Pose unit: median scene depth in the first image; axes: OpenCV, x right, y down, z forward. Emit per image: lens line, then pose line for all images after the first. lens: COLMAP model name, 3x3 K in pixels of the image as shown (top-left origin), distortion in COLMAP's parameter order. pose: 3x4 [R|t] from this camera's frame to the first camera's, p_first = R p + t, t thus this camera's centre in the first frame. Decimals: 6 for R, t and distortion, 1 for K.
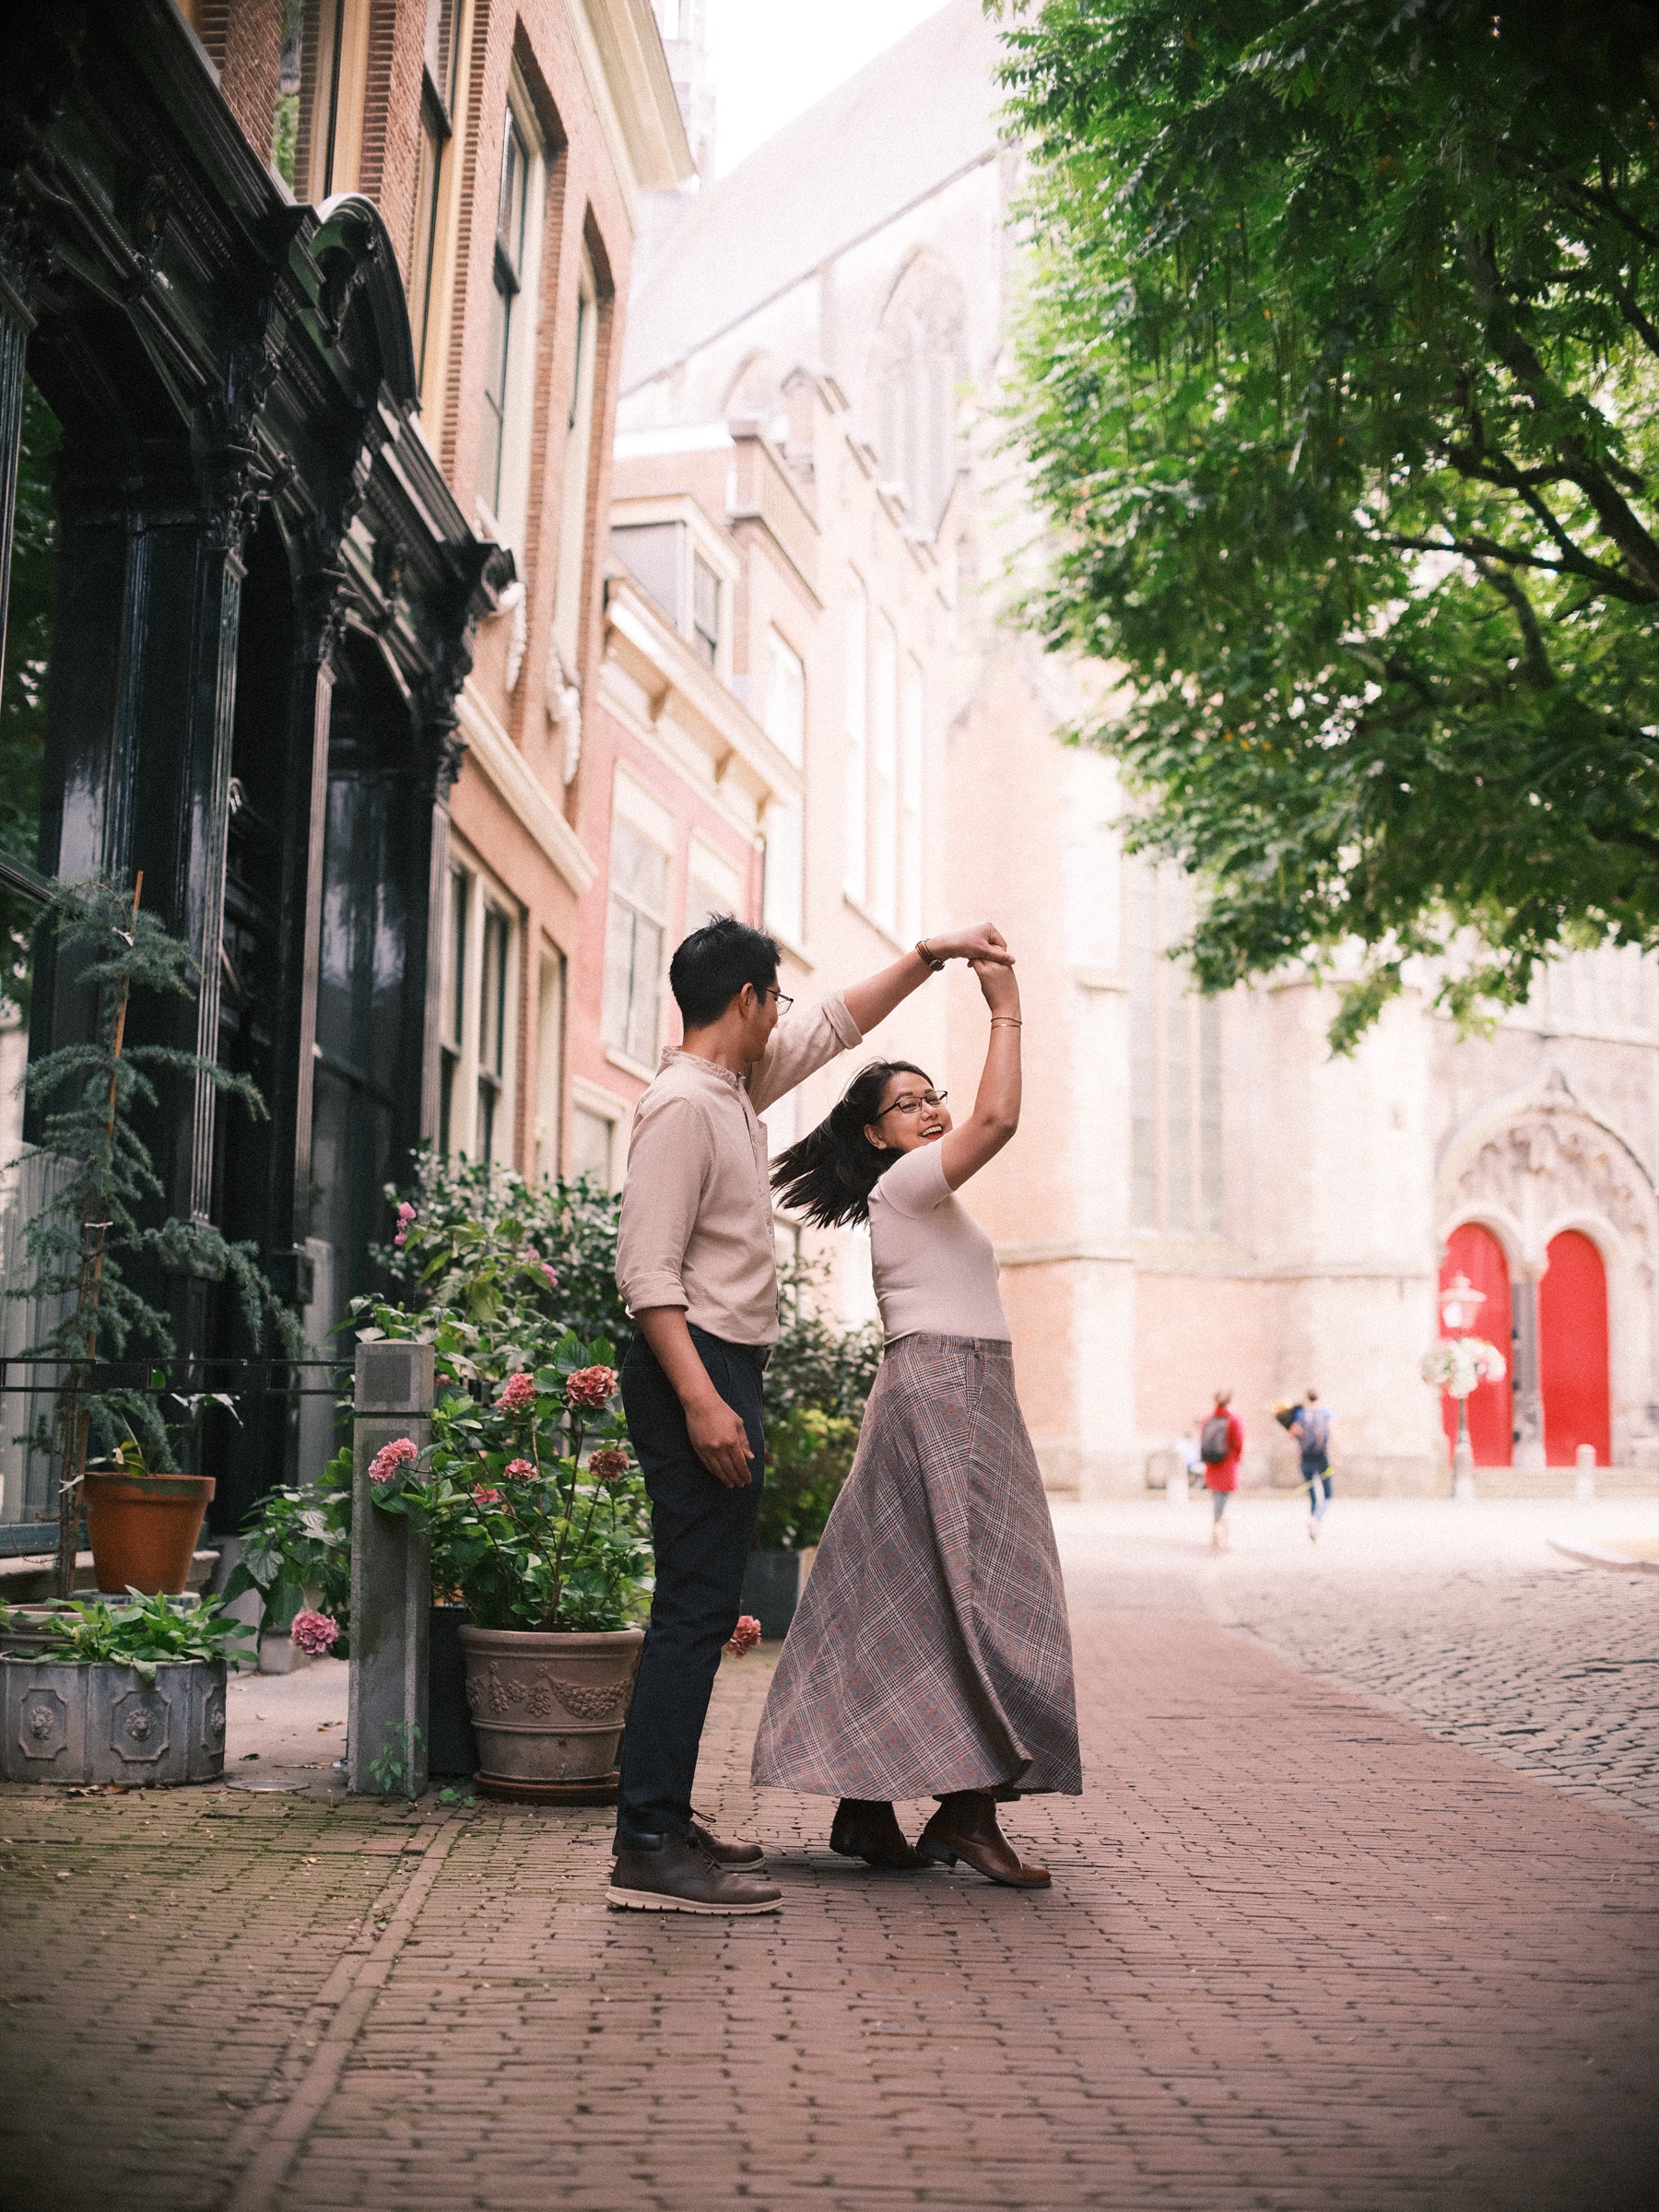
lens RADIAL K [[2743.0, 0, 829.5], [0, 2743.0, 1106.0], [0, 0, 1]] dist [-0.161916, 0.236187]
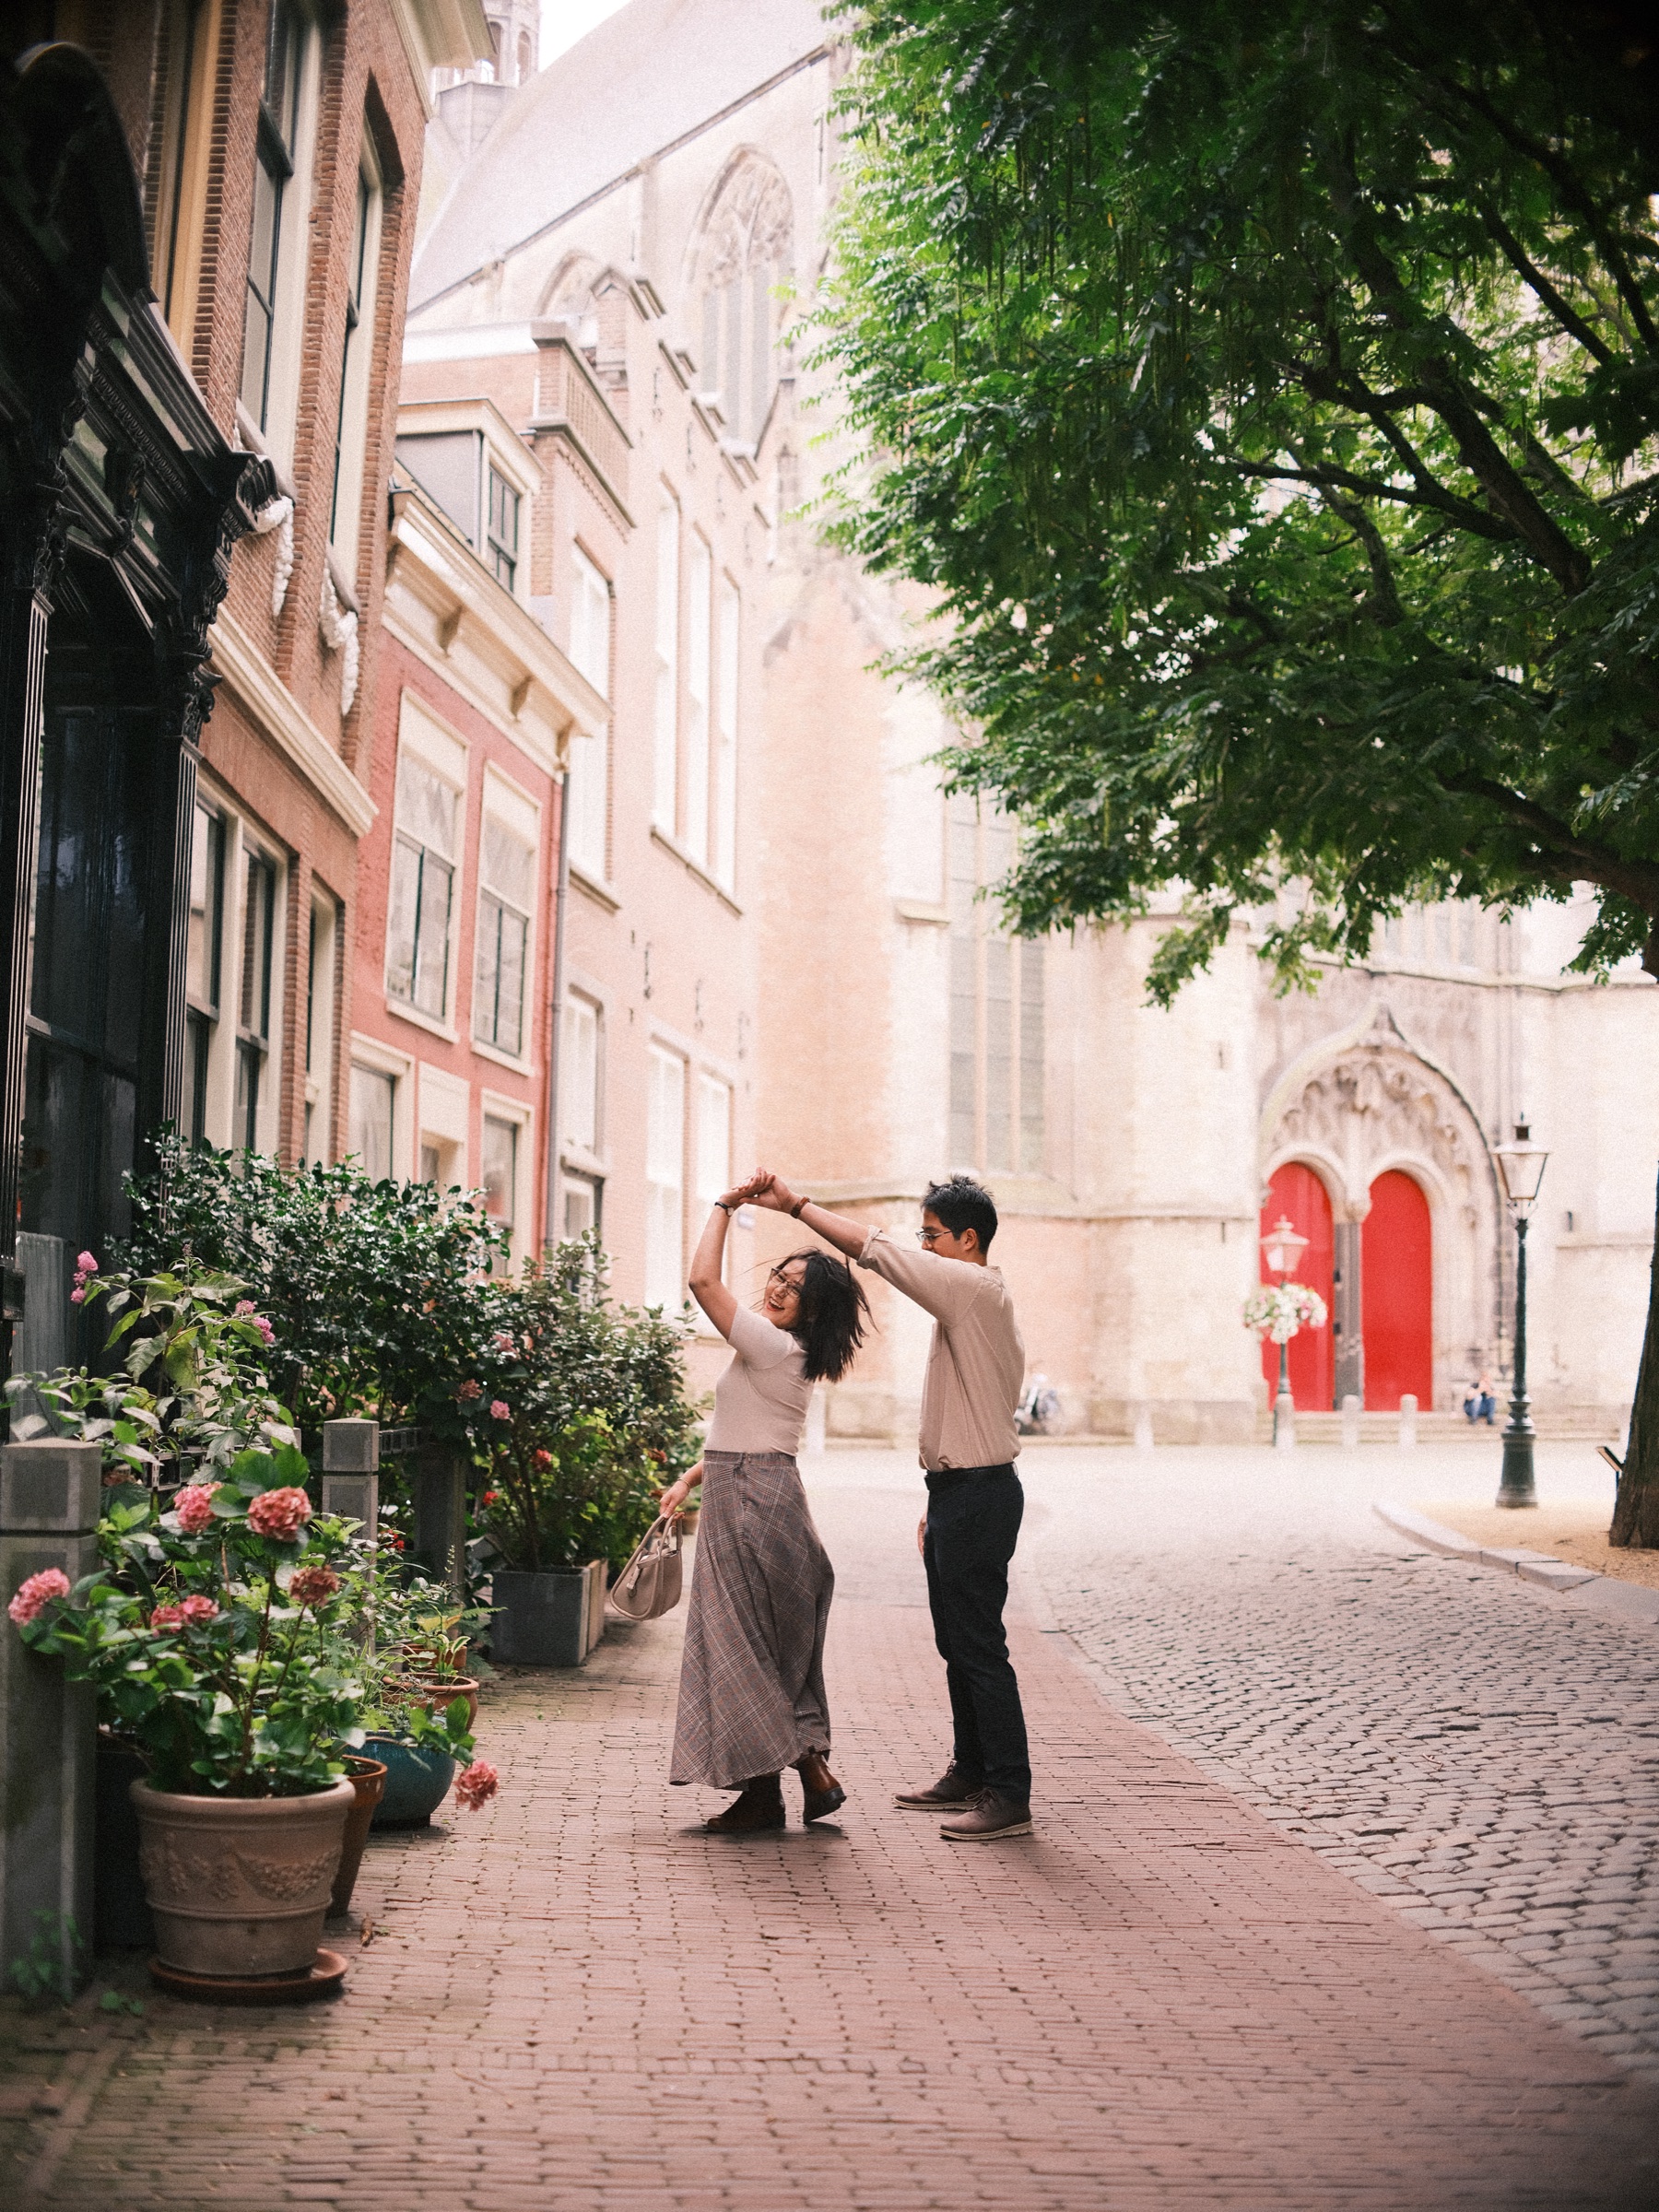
lens RADIAL K [[2725.7, 0, 786.3], [0, 2725.7, 1138.9], [0, 0, 1]] dist [-0.159204, 0.212541]
pose [[0.998724, 0.008577, 0.049761, 0.008665], [-0.010816, 0.998933, 0.044902, -0.018238], [-0.049323, -0.045383, 0.997751, 0.076729]]
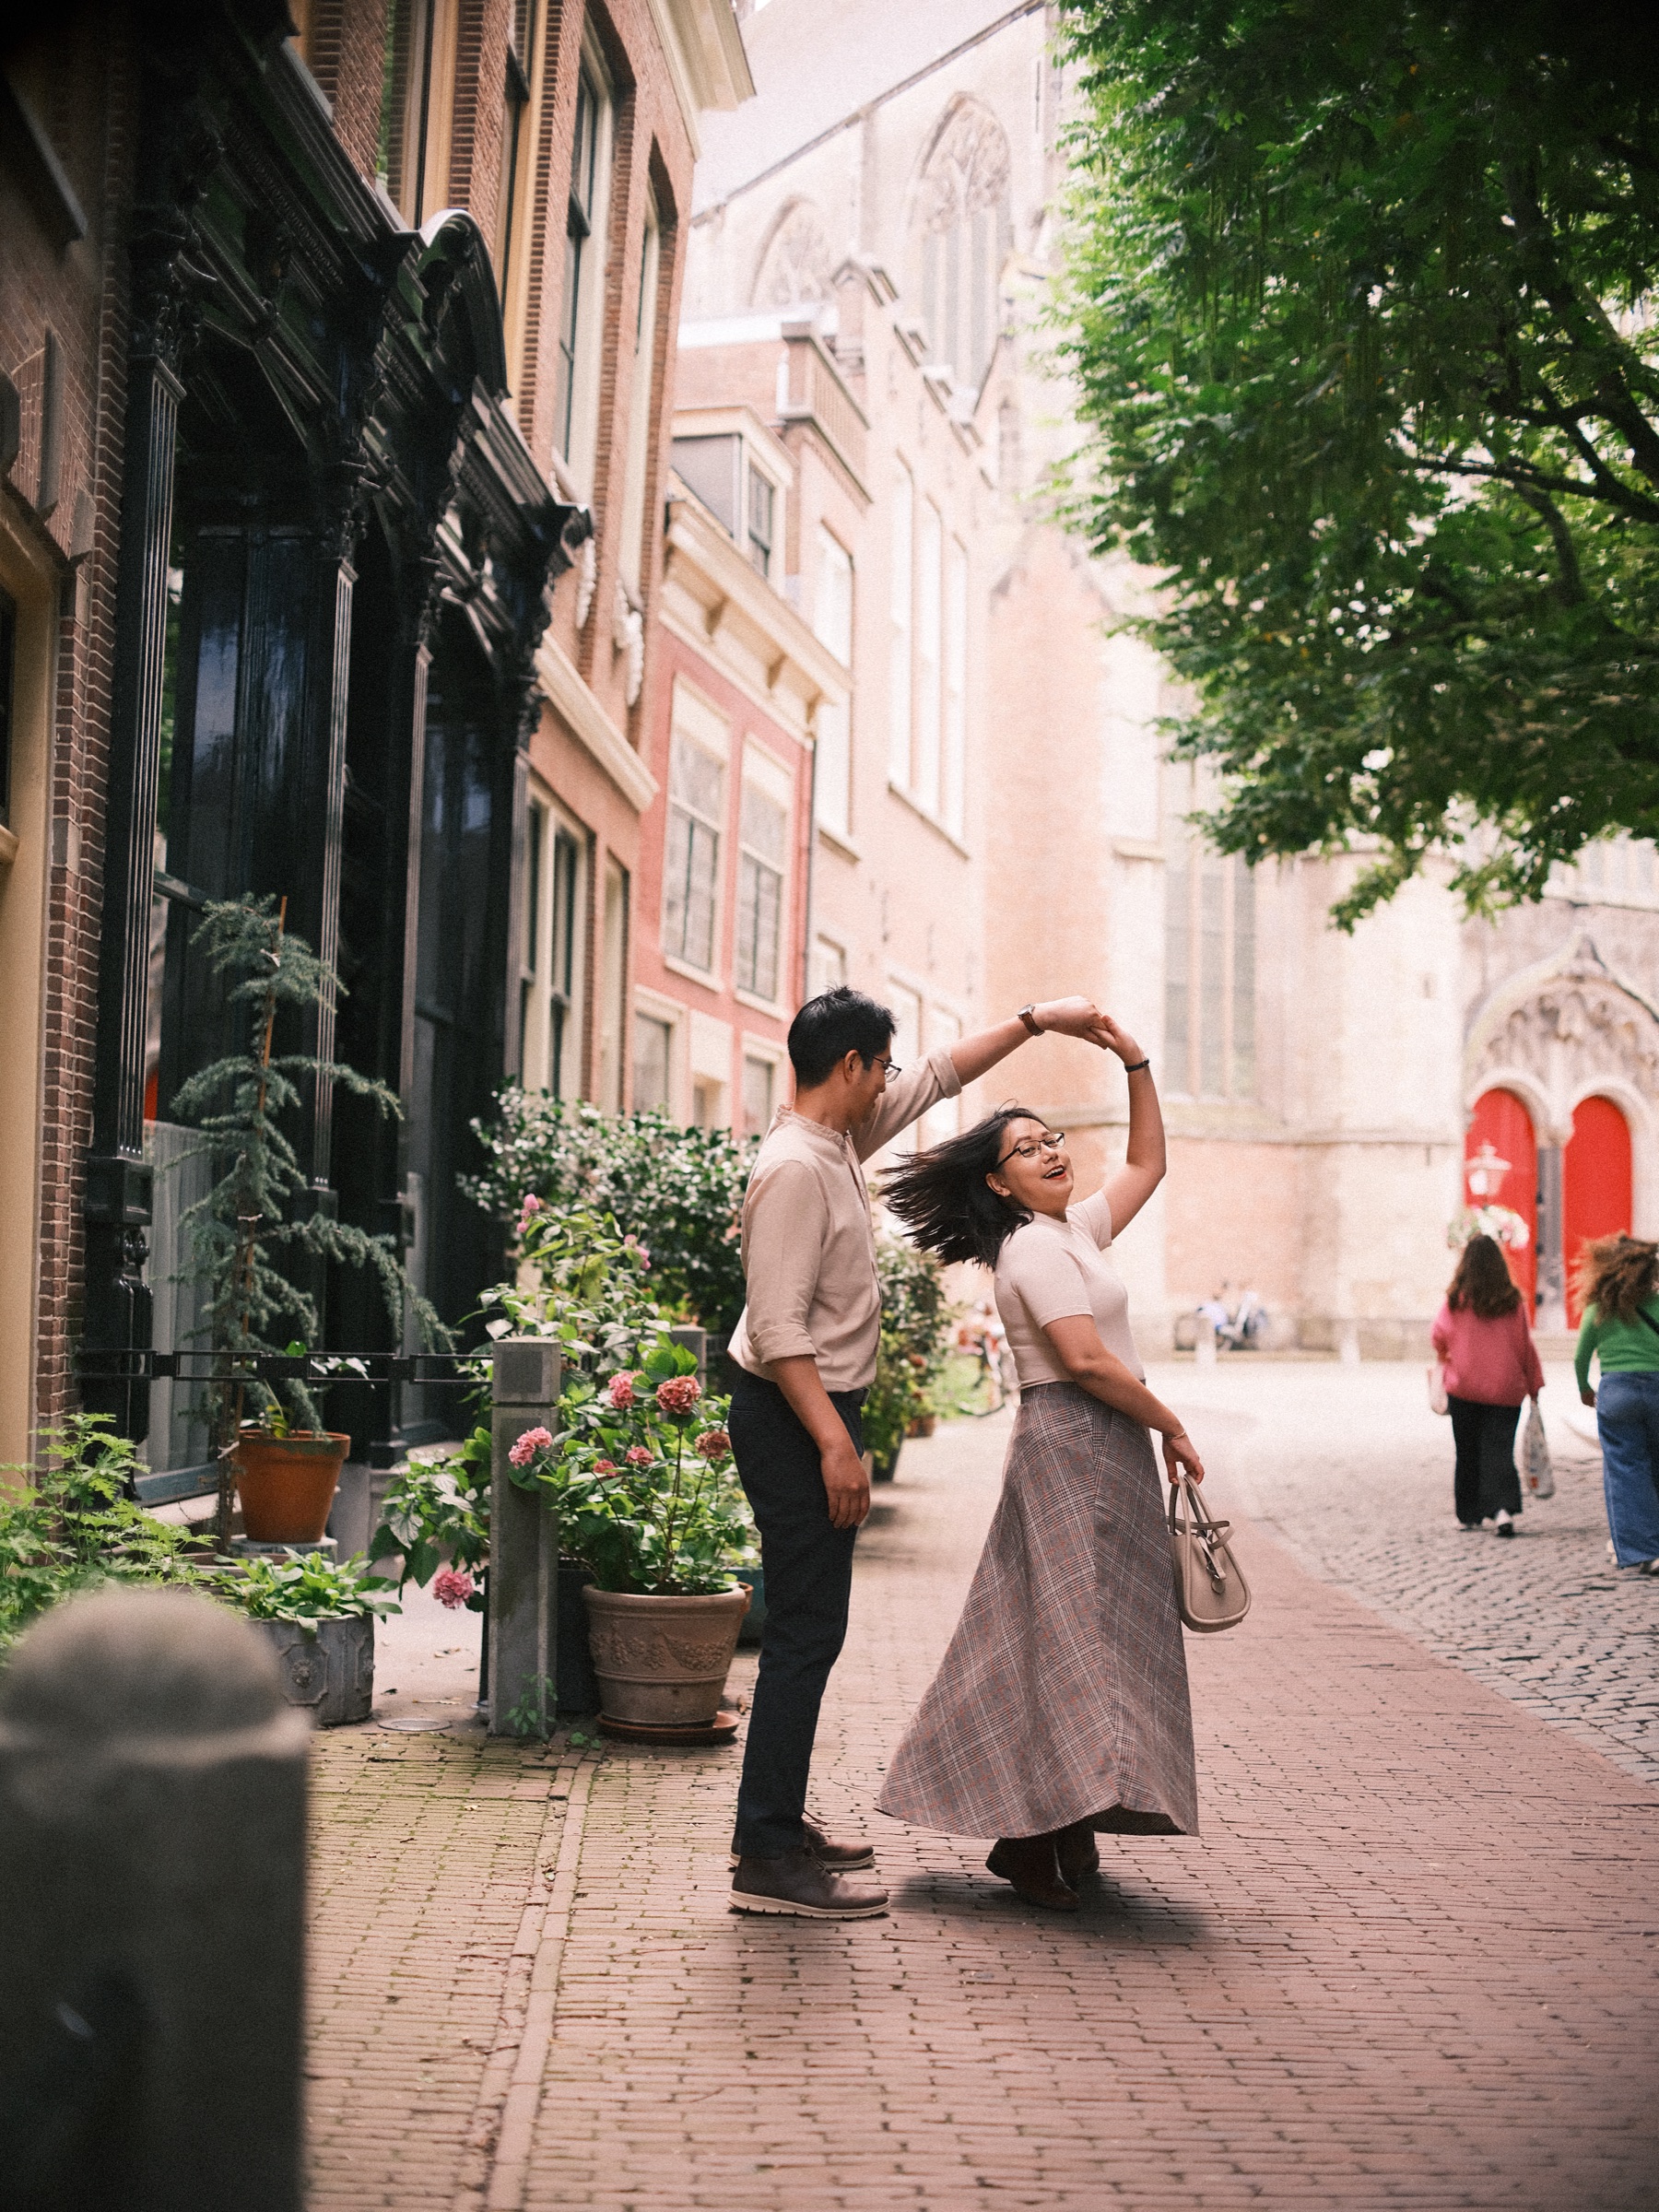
lens RADIAL K [[2780.0, 0, 881.7], [0, 2780.0, 1105.6], [0, 0, 1]] dist [-0.145802, 0.212190]
pose [[0.999918, 0.008037, 0.009986, -0.010172], [-0.008664, 0.997888, 0.064377, -0.035754], [-0.009447, -0.064458, 0.997876, -0.059828]]
